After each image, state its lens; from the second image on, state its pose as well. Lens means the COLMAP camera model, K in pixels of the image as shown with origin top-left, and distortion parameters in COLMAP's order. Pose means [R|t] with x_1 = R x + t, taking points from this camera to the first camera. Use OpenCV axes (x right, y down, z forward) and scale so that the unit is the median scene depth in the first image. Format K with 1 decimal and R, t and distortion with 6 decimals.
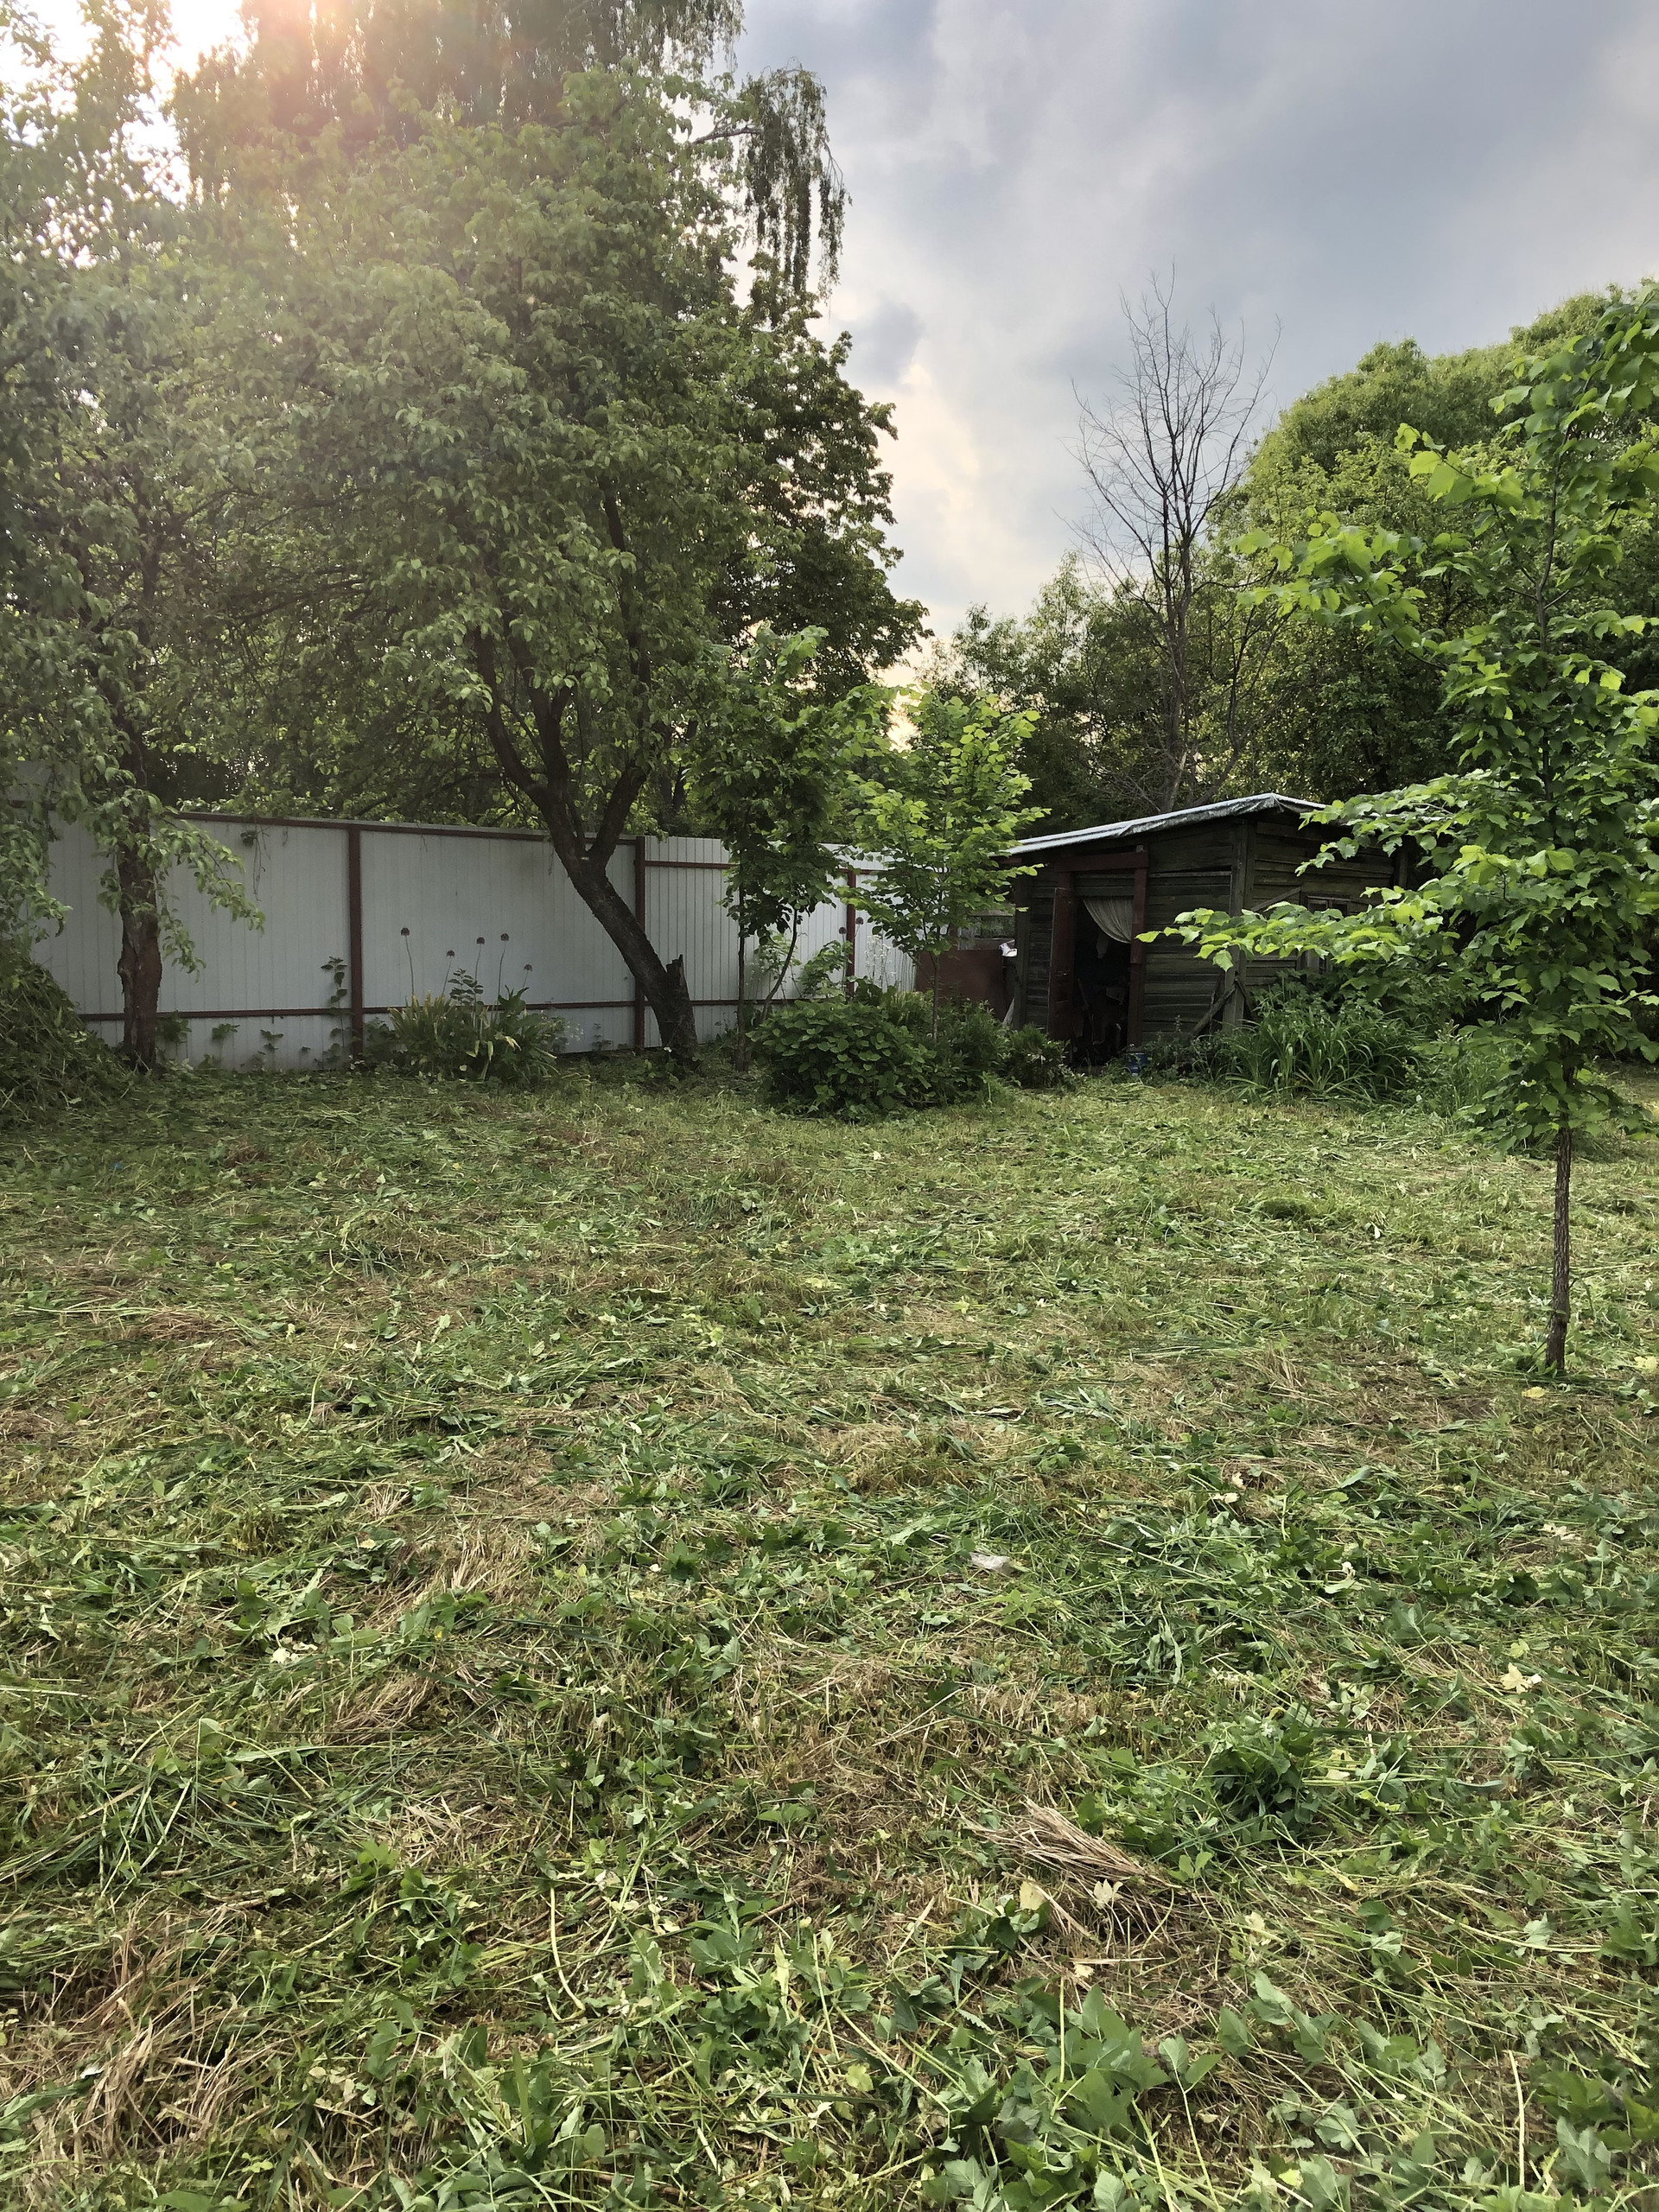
lens RADIAL K [[1774.2, 0, 819.8], [0, 1774.2, 1133.1], [0, 0, 1]] dist [0.029275, -0.078252]
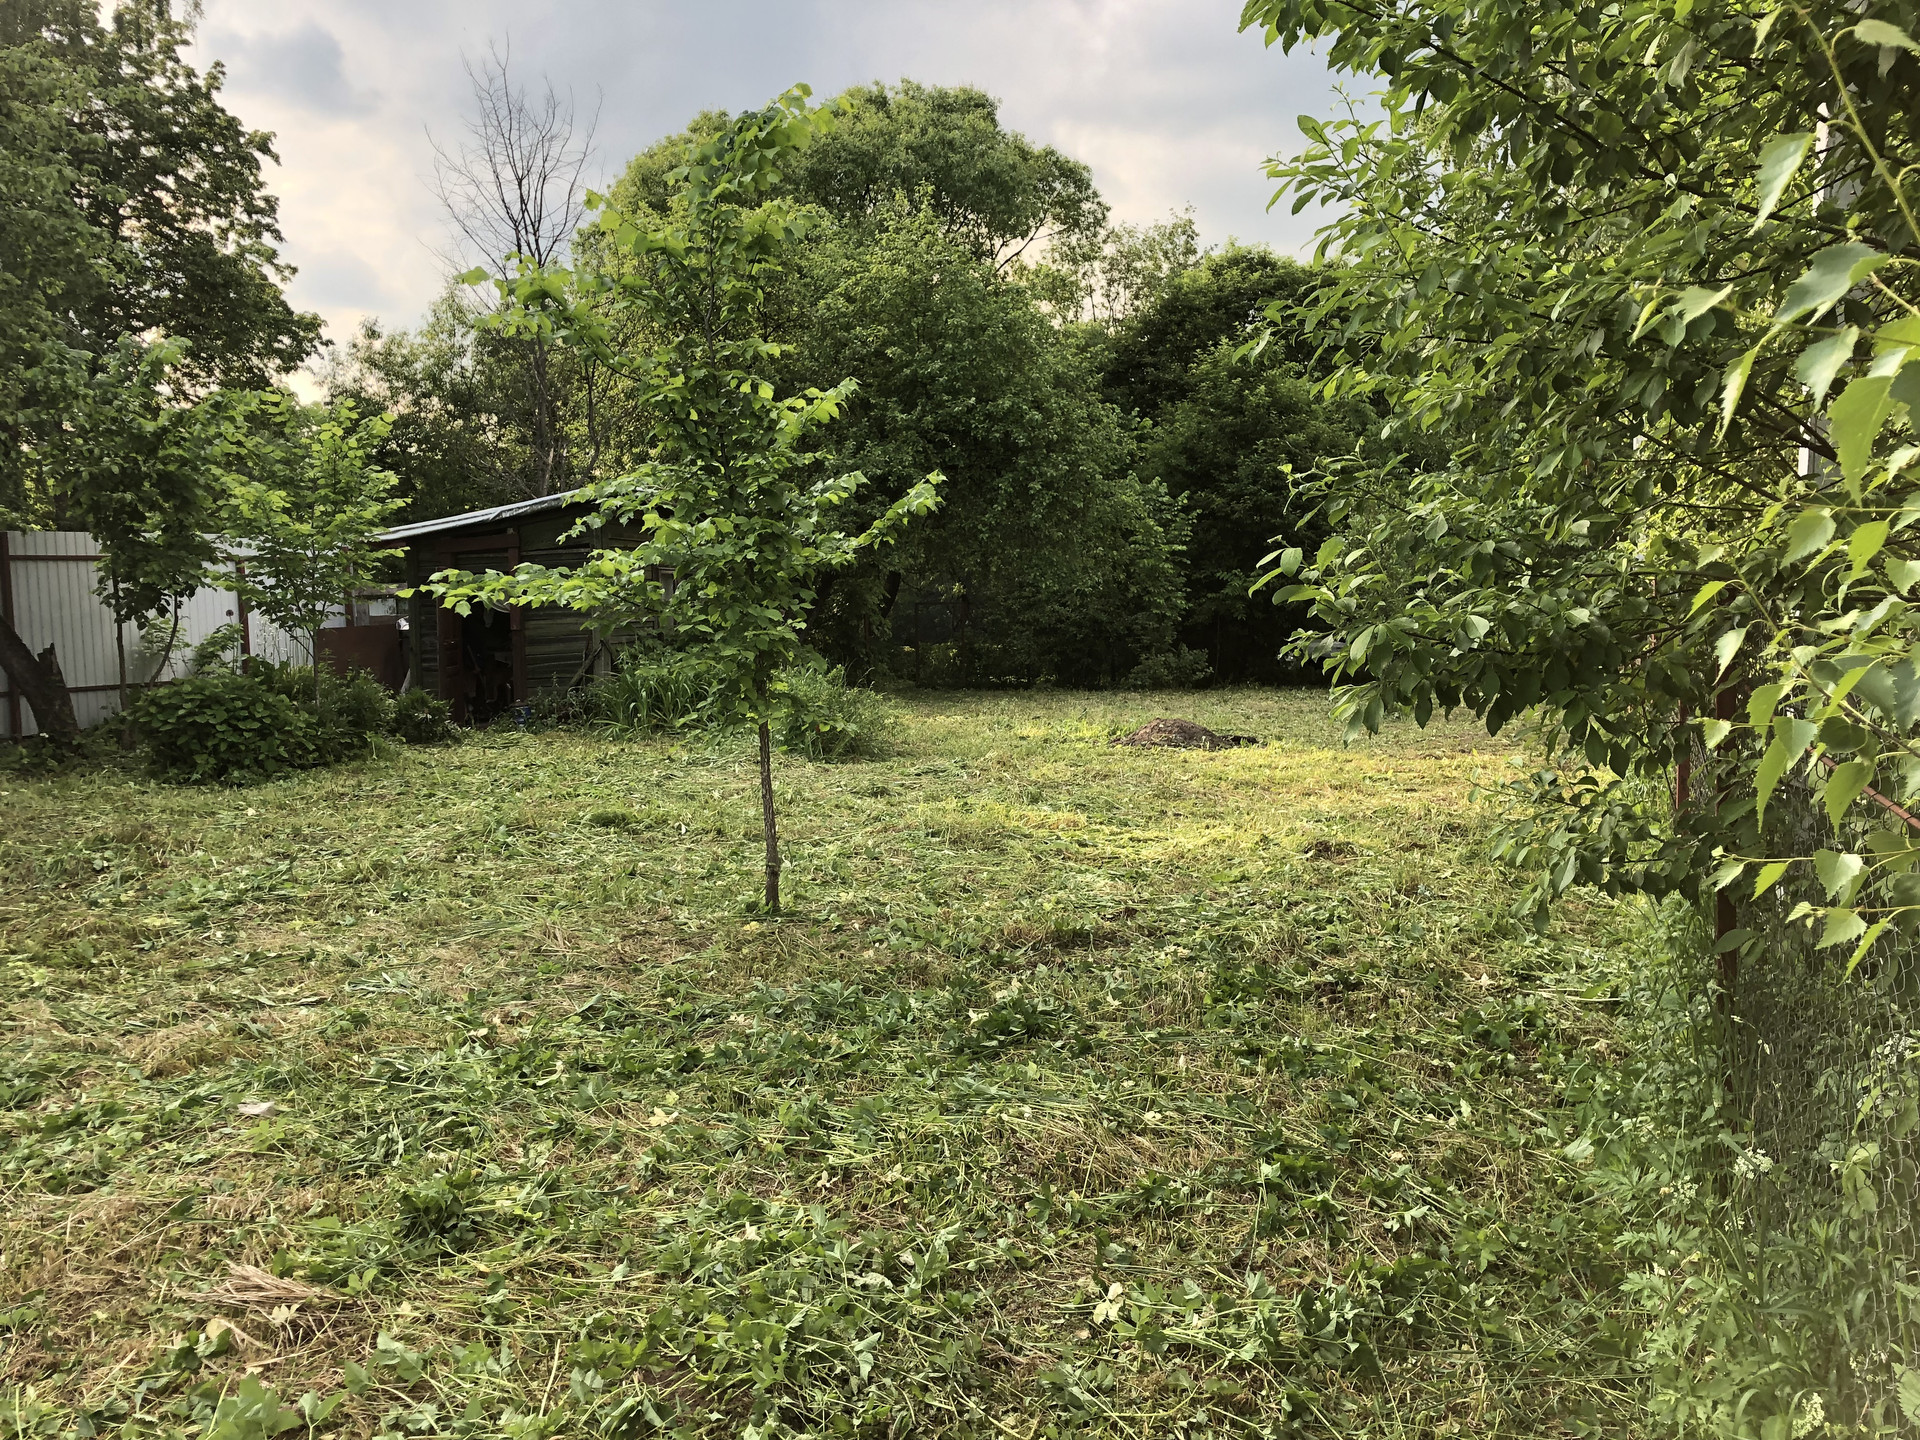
lens RADIAL K [[1561.6, 0, 960.0], [0, 1561.6, 720.0], [0, 0, 1]] dist [0.006891, -0.008902]
pose [[0.911935, -0.077974, 0.402858, 0.084265], [0.093941, 0.995377, -0.019992, 0.029738], [-0.399437, 0.056077, 0.915044, -0.120678]]
